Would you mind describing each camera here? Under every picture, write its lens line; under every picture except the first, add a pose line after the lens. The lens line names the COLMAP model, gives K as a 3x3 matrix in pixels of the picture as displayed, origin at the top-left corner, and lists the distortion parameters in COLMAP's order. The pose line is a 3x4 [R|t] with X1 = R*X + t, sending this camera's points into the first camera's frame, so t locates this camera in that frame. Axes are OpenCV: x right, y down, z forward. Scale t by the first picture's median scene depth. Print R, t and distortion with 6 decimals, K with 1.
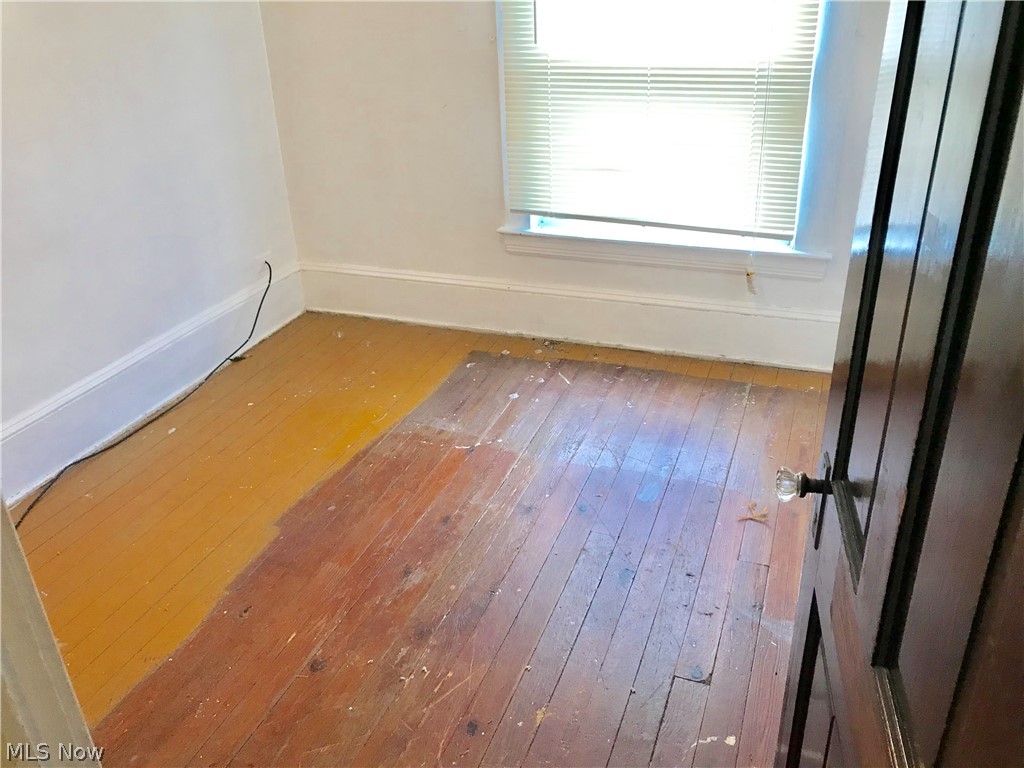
lens RADIAL K [[850.4, 0, 512.0], [0, 850.4, 384.0], [0, 0, 1]] dist [0.113788, -0.354821]
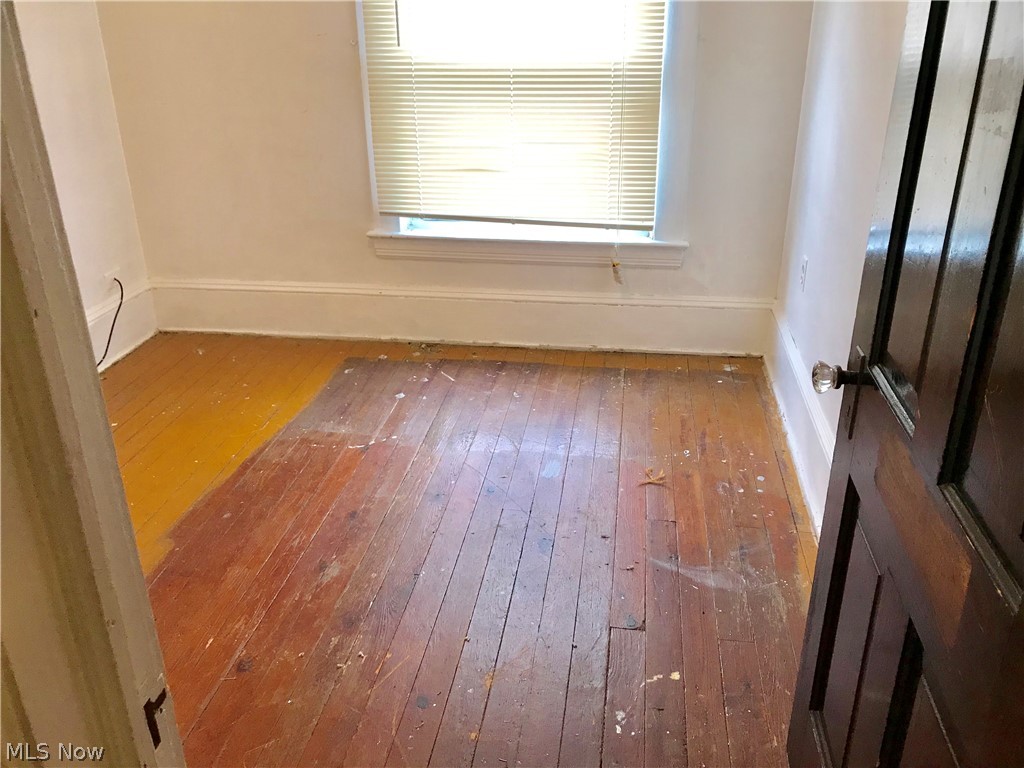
lens RADIAL K [[850.4, 0, 512.0], [0, 850.4, 384.0], [0, 0, 1]] dist [0.113788, -0.354821]
pose [[0.976118, -0.065932, 0.206995, -0.081102], [0.077326, 0.995877, -0.047437, 0.062531], [-0.203013, 0.062311, 0.977191, 0.003781]]
